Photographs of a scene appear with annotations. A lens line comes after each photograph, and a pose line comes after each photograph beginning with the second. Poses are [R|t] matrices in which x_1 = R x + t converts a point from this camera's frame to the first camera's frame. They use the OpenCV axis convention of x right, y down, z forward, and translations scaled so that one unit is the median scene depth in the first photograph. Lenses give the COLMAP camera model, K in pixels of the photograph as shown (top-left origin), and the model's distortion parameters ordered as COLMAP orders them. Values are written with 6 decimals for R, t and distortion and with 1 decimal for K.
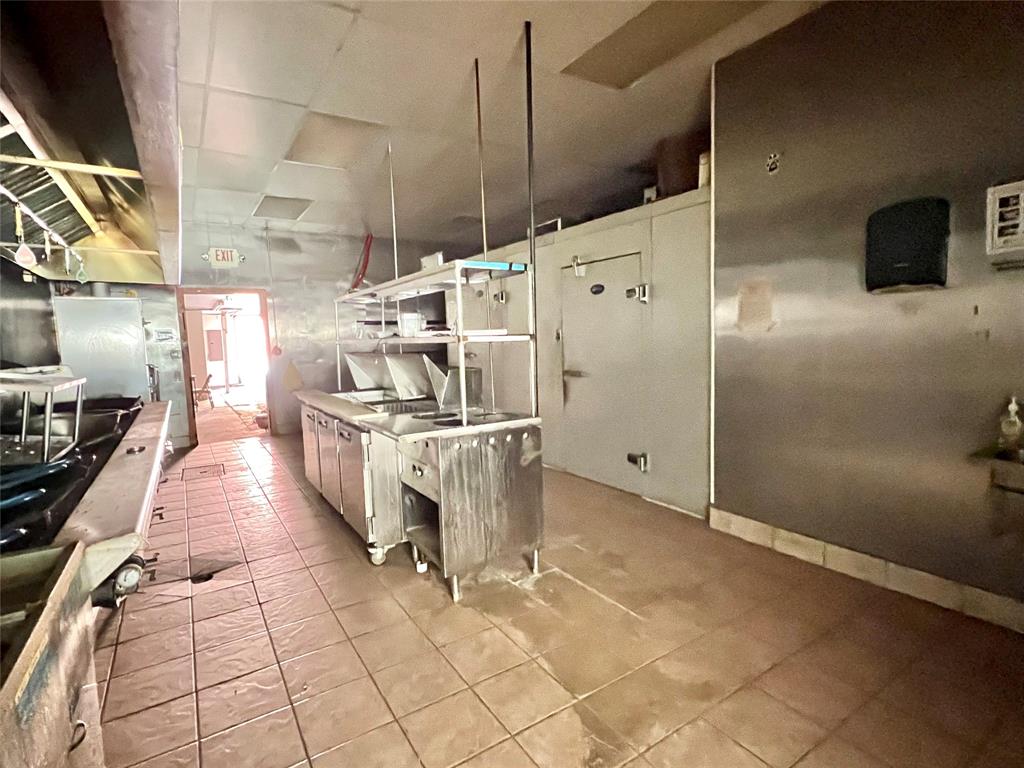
lens RADIAL K [[515.5, 0, 507.1], [0, 515.5, 385.1], [0, 0, 1]] dist [-0.001220, -0.000379]
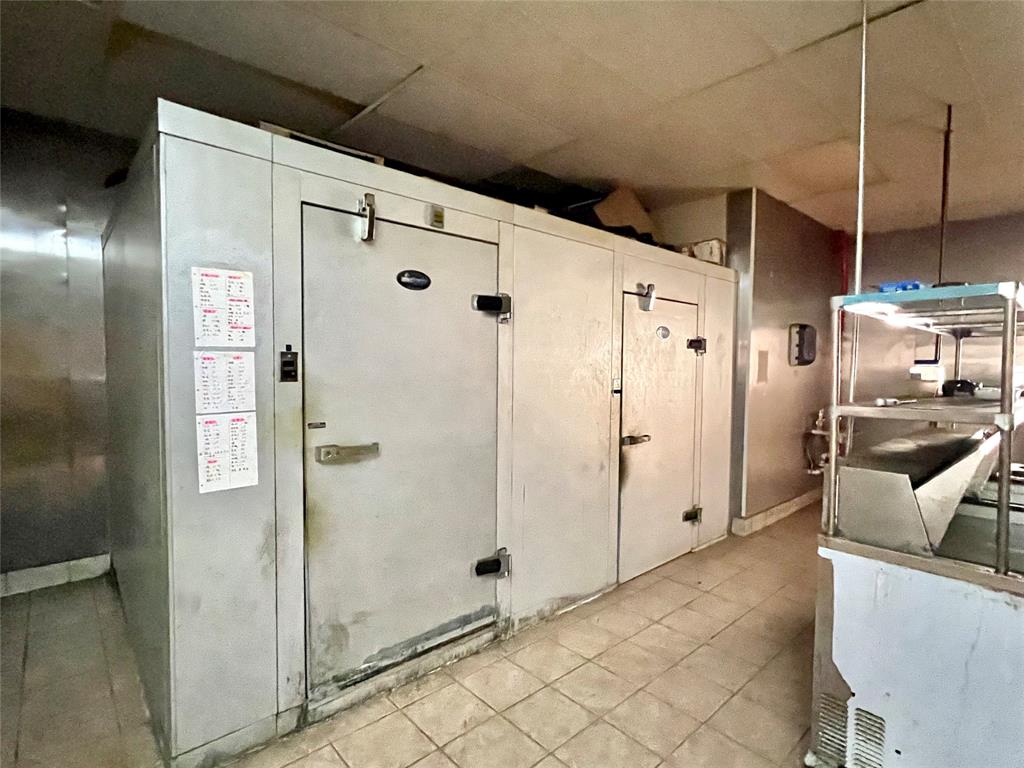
lens RADIAL K [[515.2, 0, 509.5], [0, 515.2, 388.7], [0, 0, 1]] dist [-0.000763, -0.000033]
pose [[-0.162742, -0.013359, 0.986578, -0.874272], [0.086517, 0.995864, 0.027756, -0.203204], [-0.982868, 0.089873, -0.160913, 2.003359]]
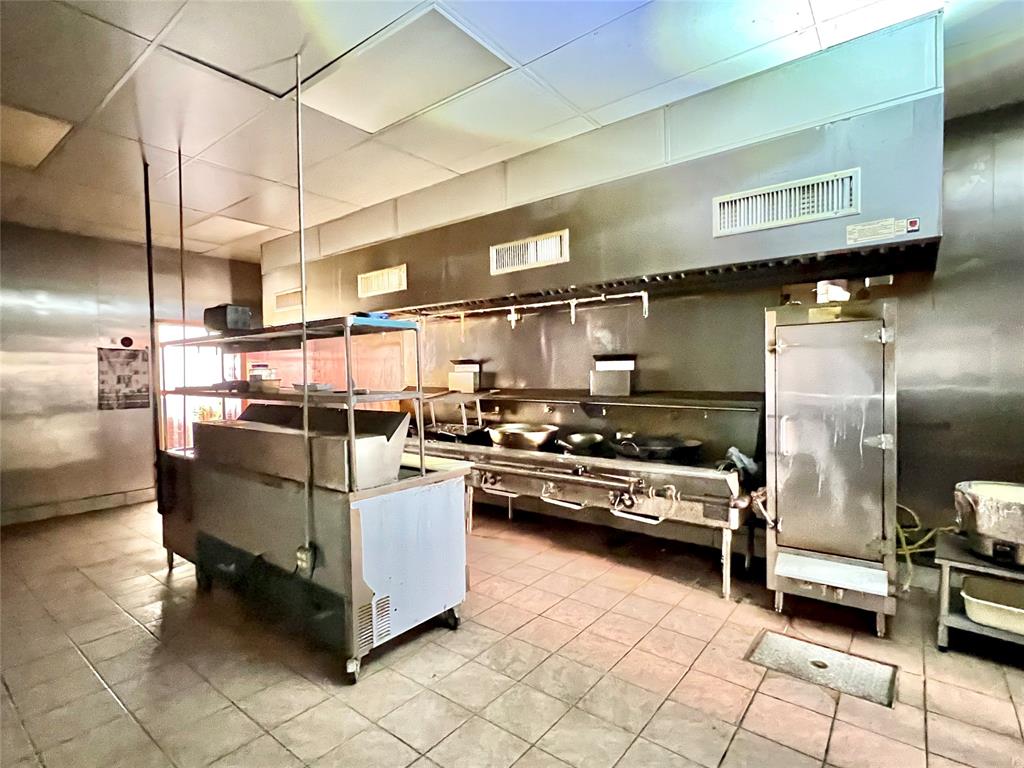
lens RADIAL K [[515.2, 0, 509.5], [0, 515.2, 388.7], [0, 0, 1]] dist [-0.000763, -0.000033]
pose [[-0.944080, 0.056066, -0.324916, -0.346081], [0.014486, 0.991538, 0.129003, -0.245213], [0.329399, 0.117082, -0.936903, 2.363234]]
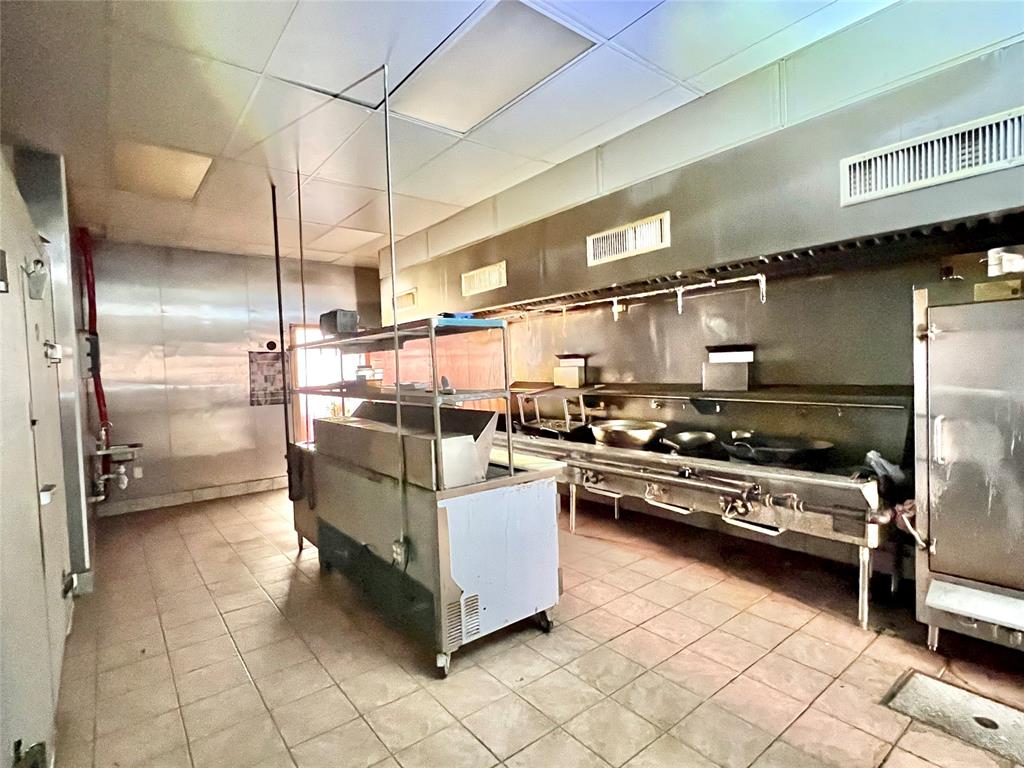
lens RADIAL K [[515.2, 0, 509.5], [0, 515.2, 388.7], [0, 0, 1]] dist [-0.000763, -0.000033]
pose [[-0.992798, 0.070007, -0.097218, -0.406883], [0.056441, 0.989116, 0.135880, -0.249775], [0.105672, 0.129414, -0.985944, 2.345059]]
